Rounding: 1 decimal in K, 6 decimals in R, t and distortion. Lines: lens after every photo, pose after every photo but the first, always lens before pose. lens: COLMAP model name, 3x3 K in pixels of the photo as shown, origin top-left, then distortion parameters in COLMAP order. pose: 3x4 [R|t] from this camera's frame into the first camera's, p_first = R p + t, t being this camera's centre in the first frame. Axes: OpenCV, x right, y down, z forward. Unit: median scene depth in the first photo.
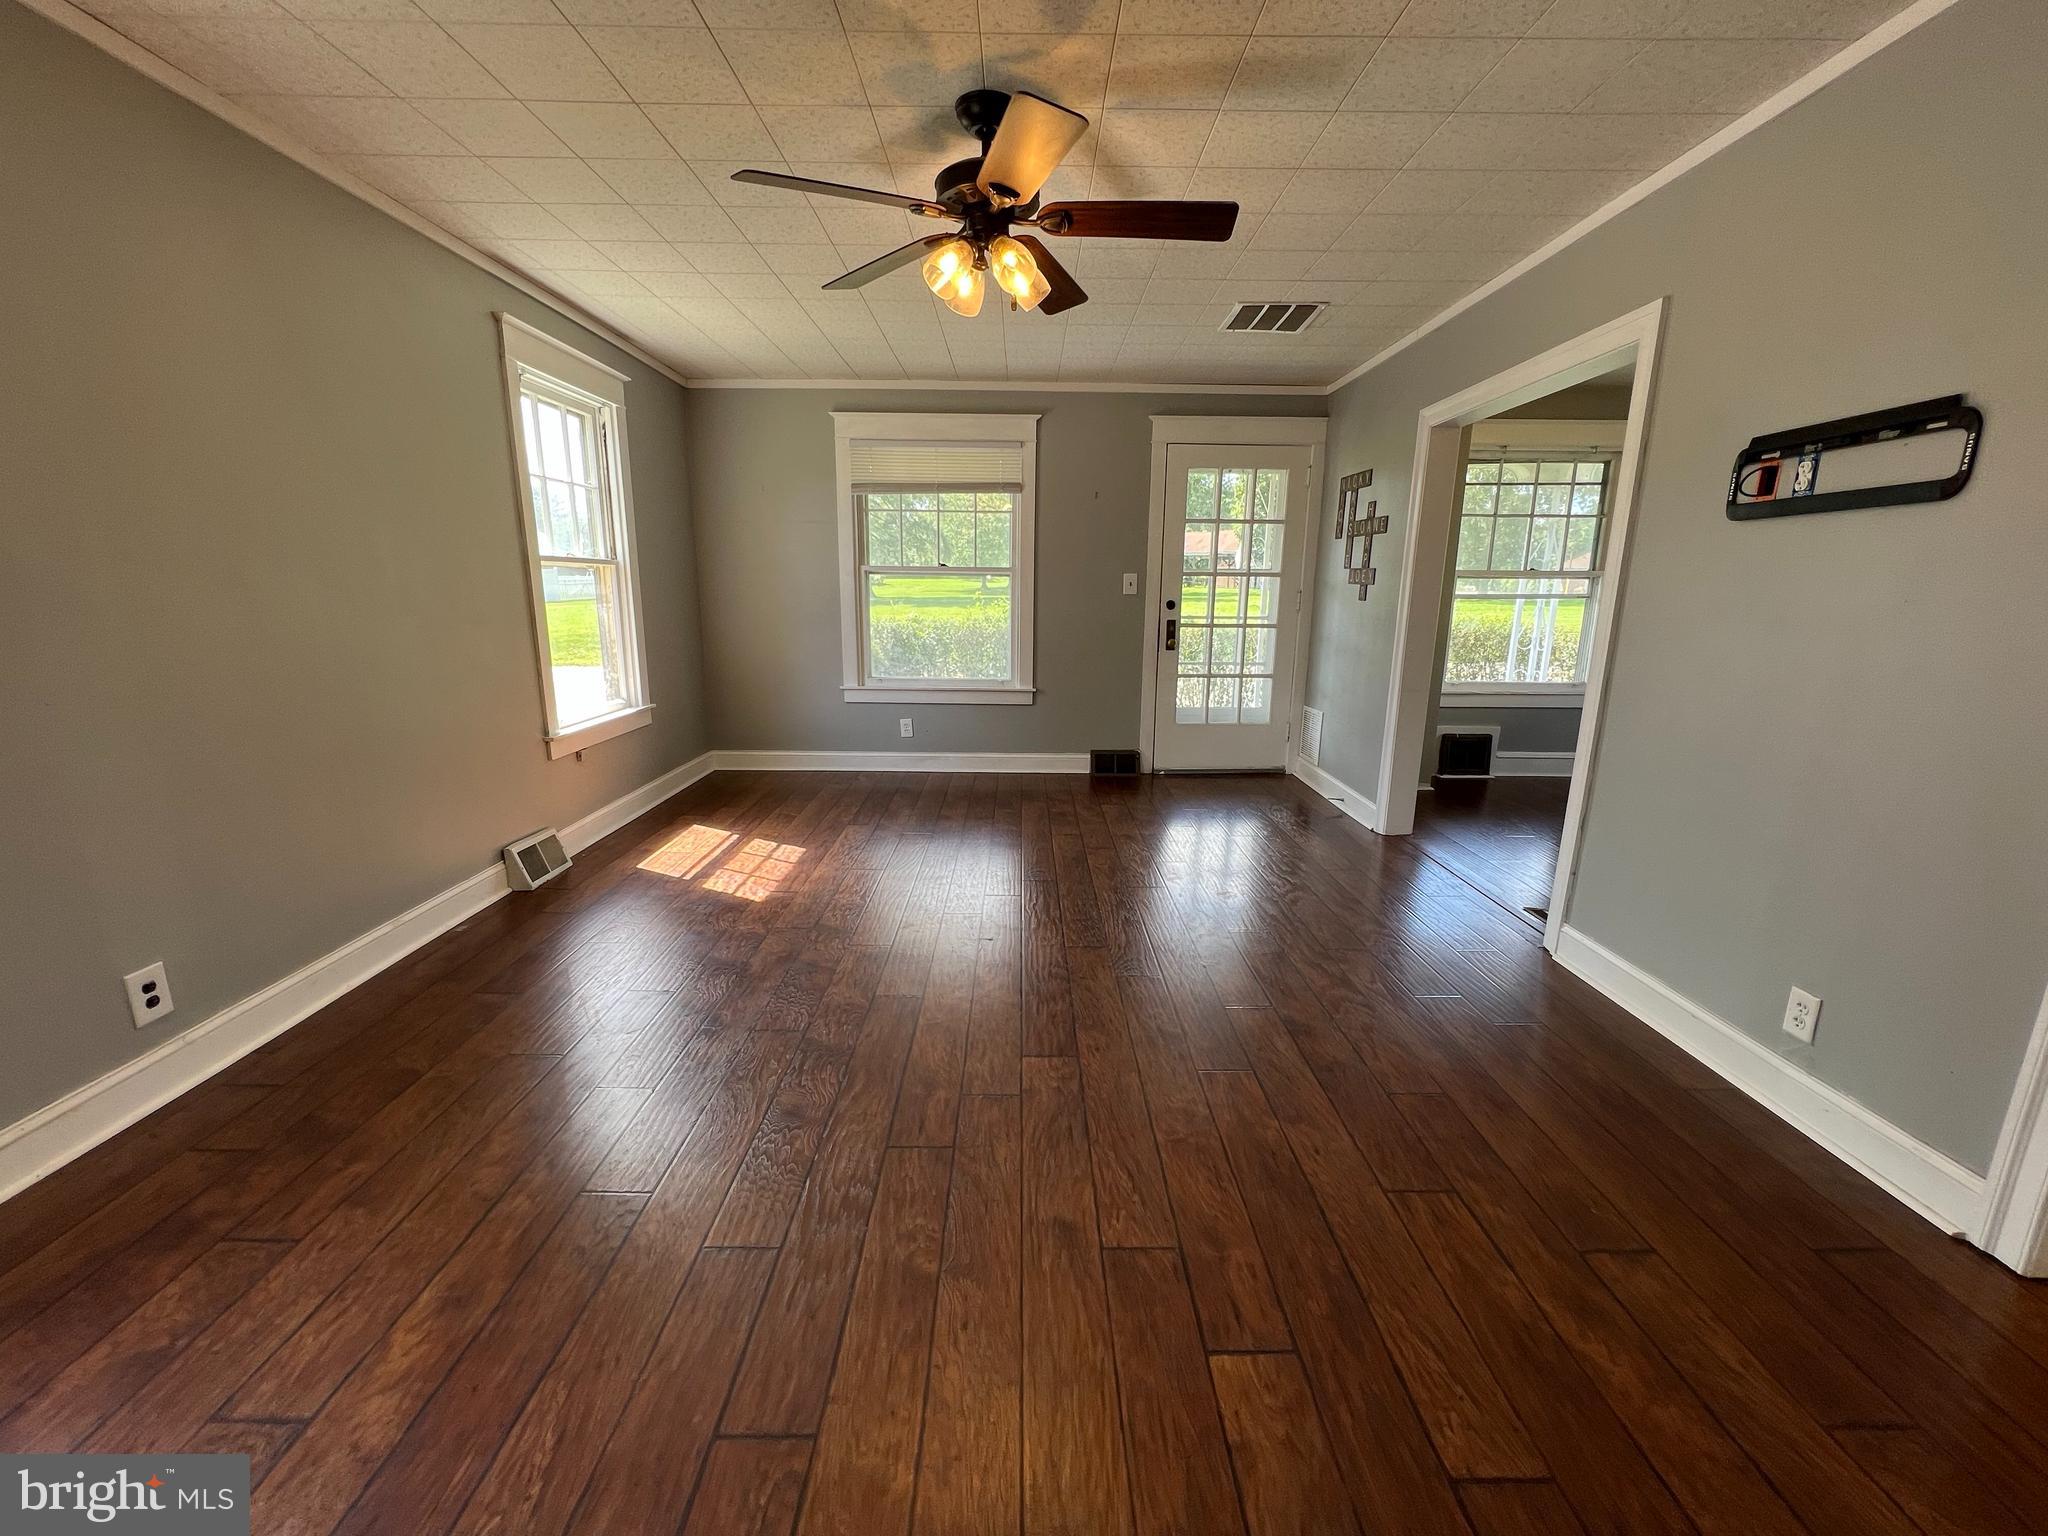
lens RADIAL K [[826.5, 0, 1024.0], [0, 826.5, 770.0], [0, 0, 1]] dist [-0.002021, 0.001041]
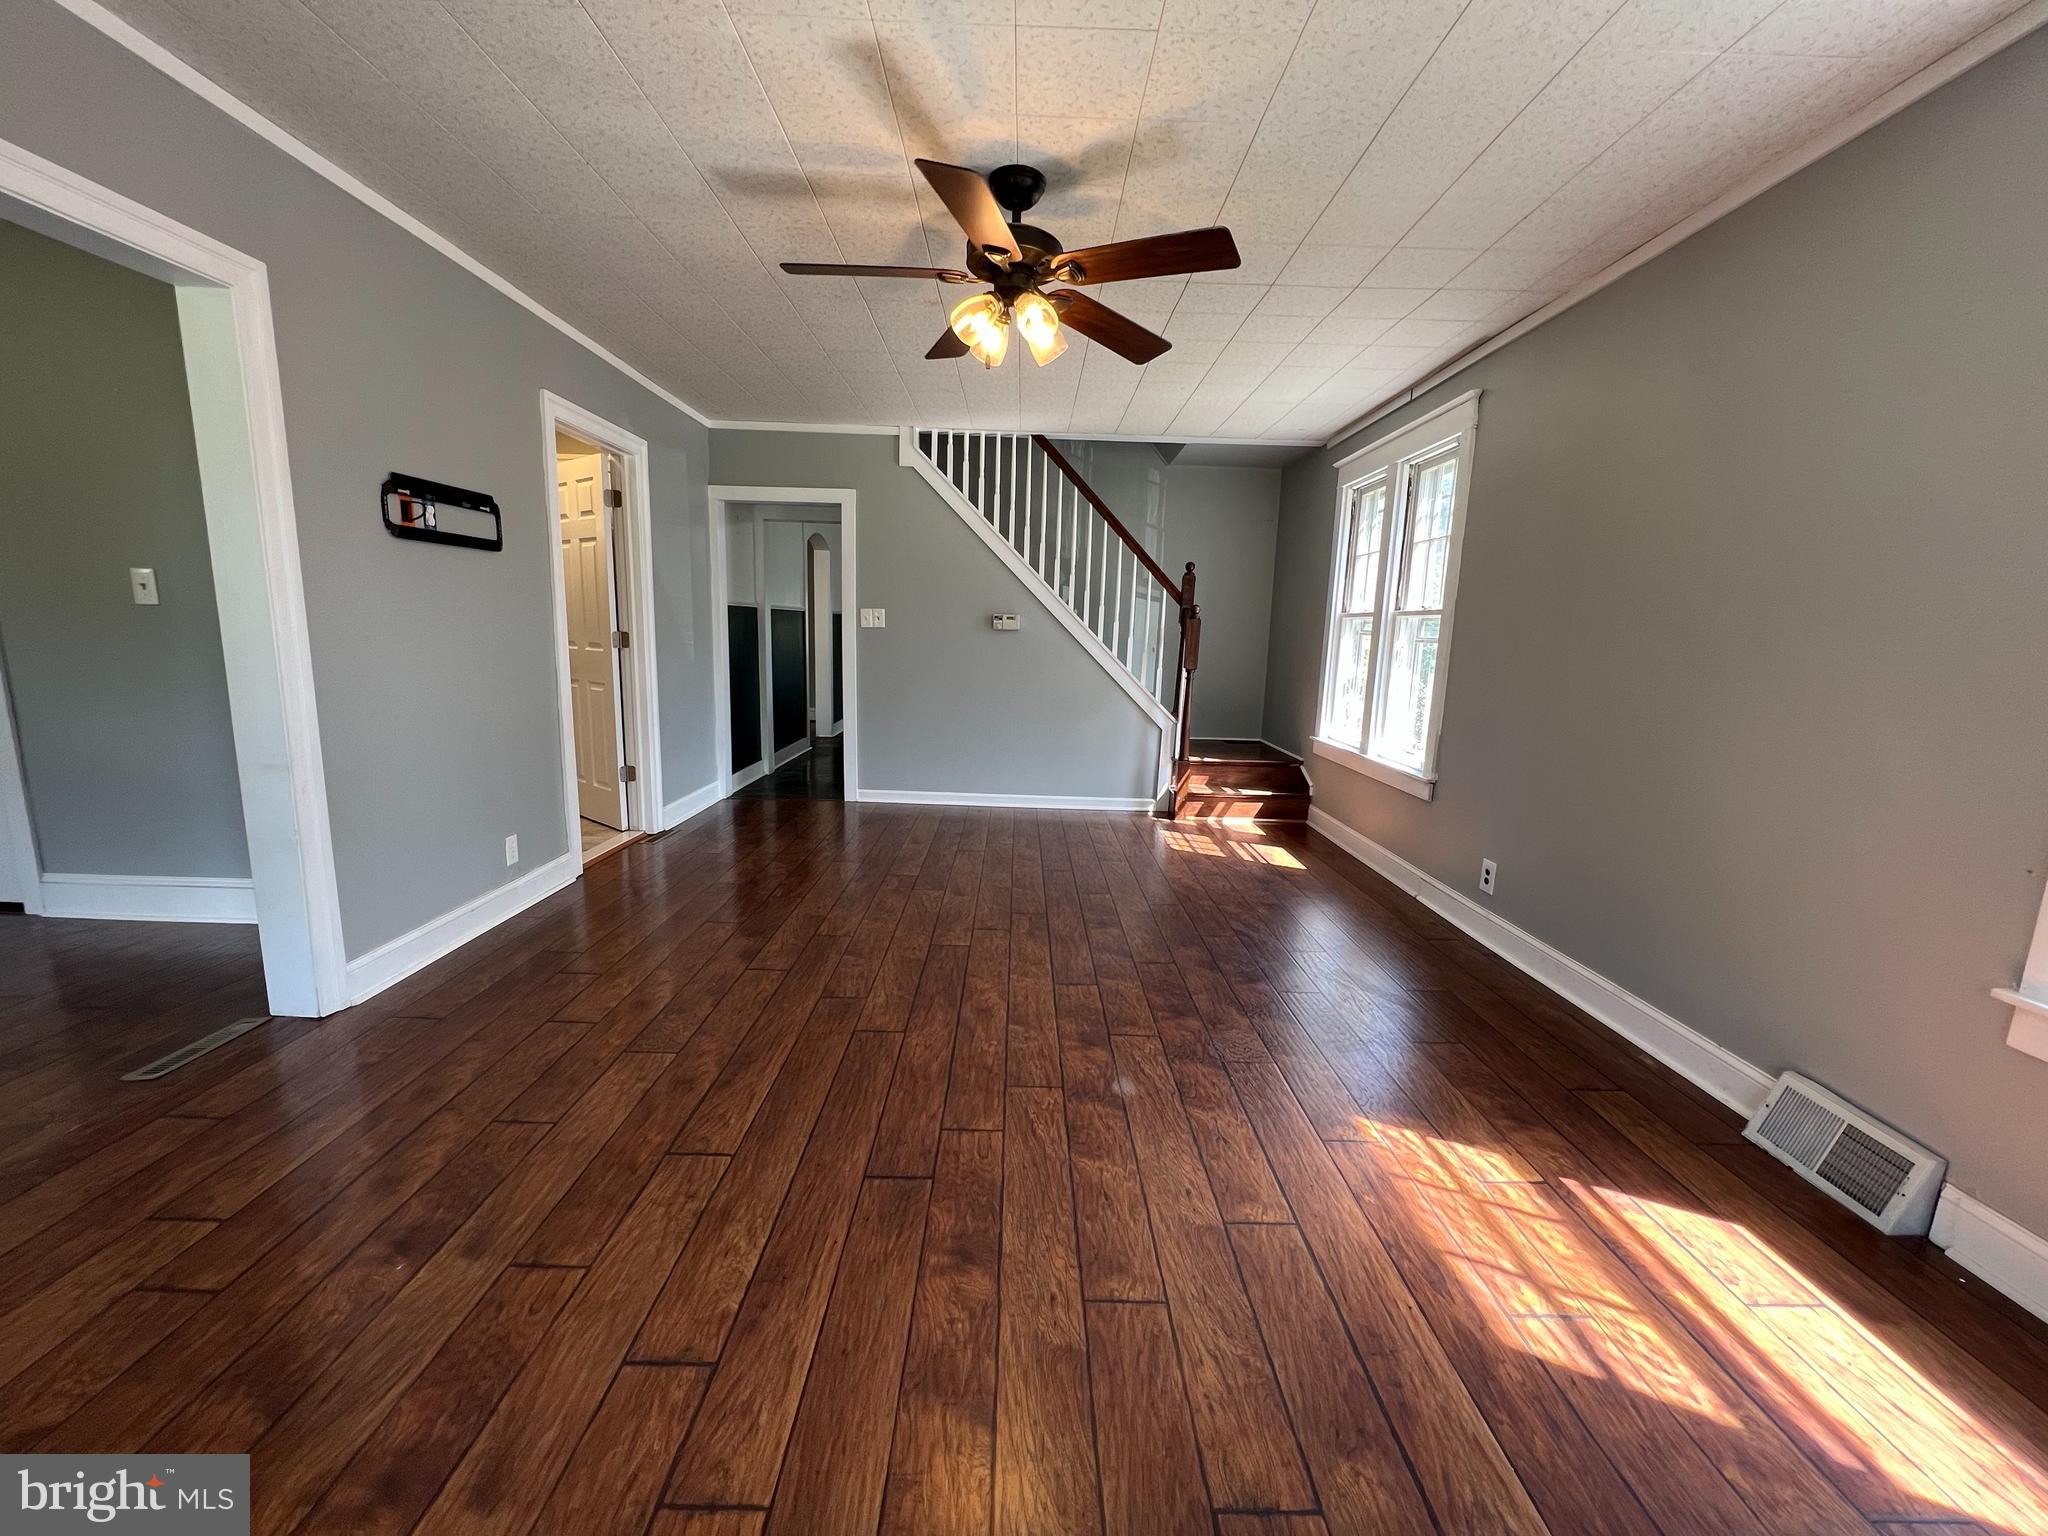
lens RADIAL K [[826.5, 0, 1024.6], [0, 826.5, 769.2], [0, 0, 1]] dist [-0.002021, 0.001041]
pose [[-0.999143, -0.040384, -0.009082, -0.069140], [-0.040837, 0.925856, 0.375665, -0.459159], [-0.006762, 0.375714, -0.926711, 2.151870]]
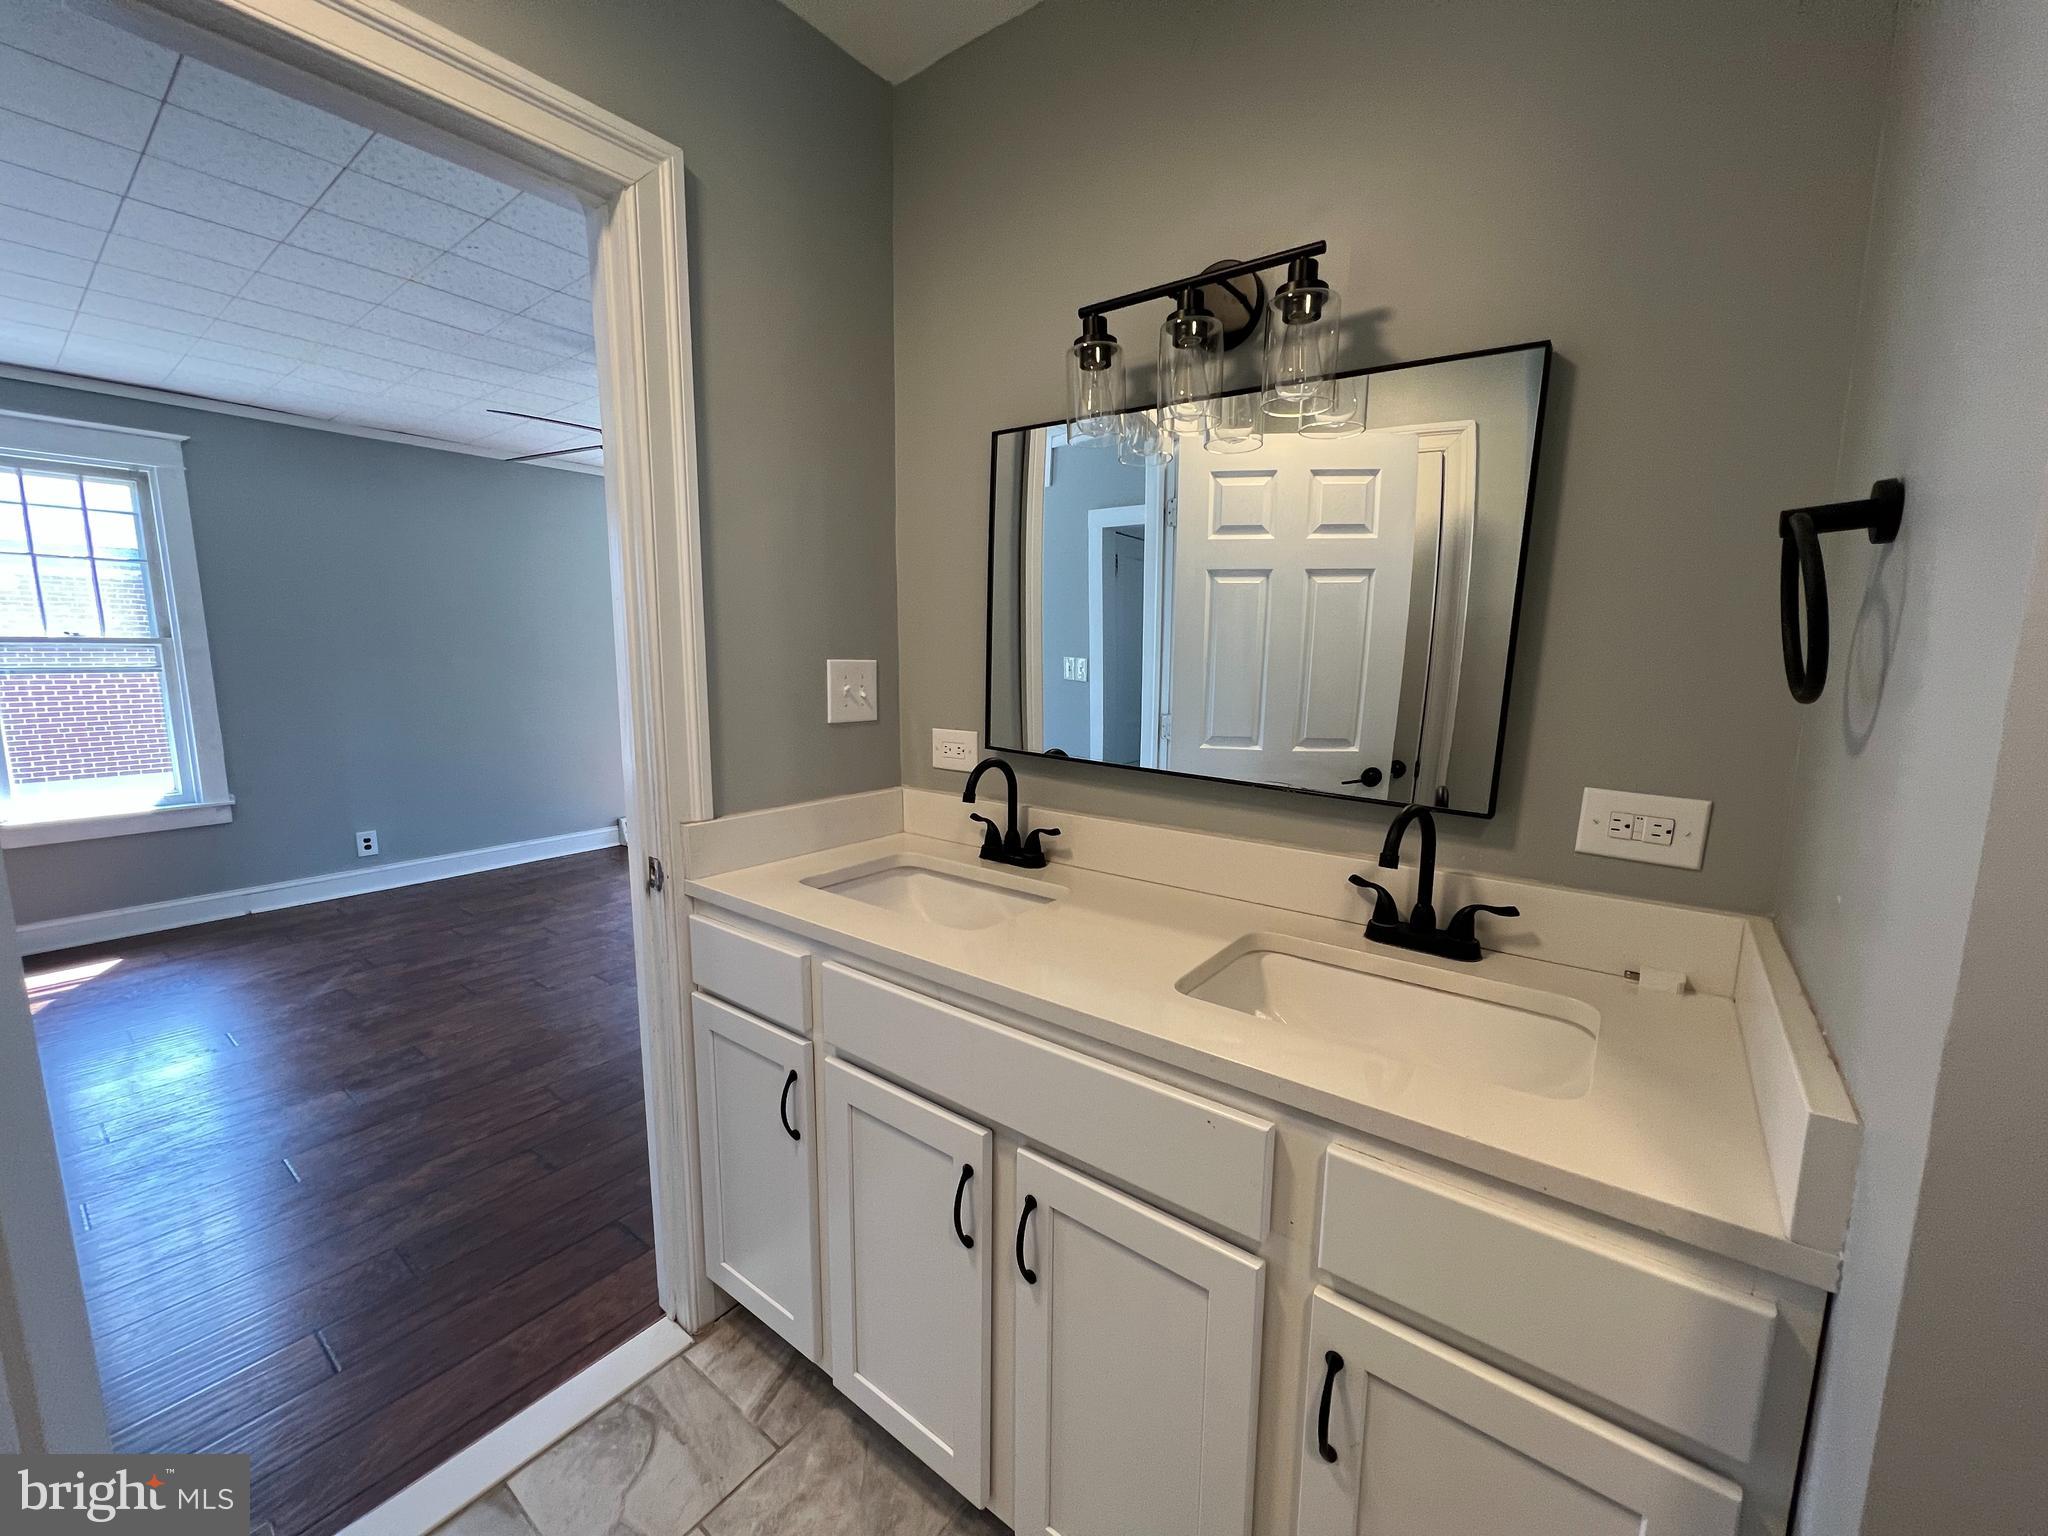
lens RADIAL K [[826.5, 0, 1028.7], [0, 826.5, 767.6], [0, 0, 1]] dist [-0.002021, 0.001041]
pose [[0.791295, 0.093516, -0.604241, 1.512751], [-0.137912, 0.990066, -0.027376, -0.109952], [0.595678, 0.104995, 0.796331, 0.211847]]
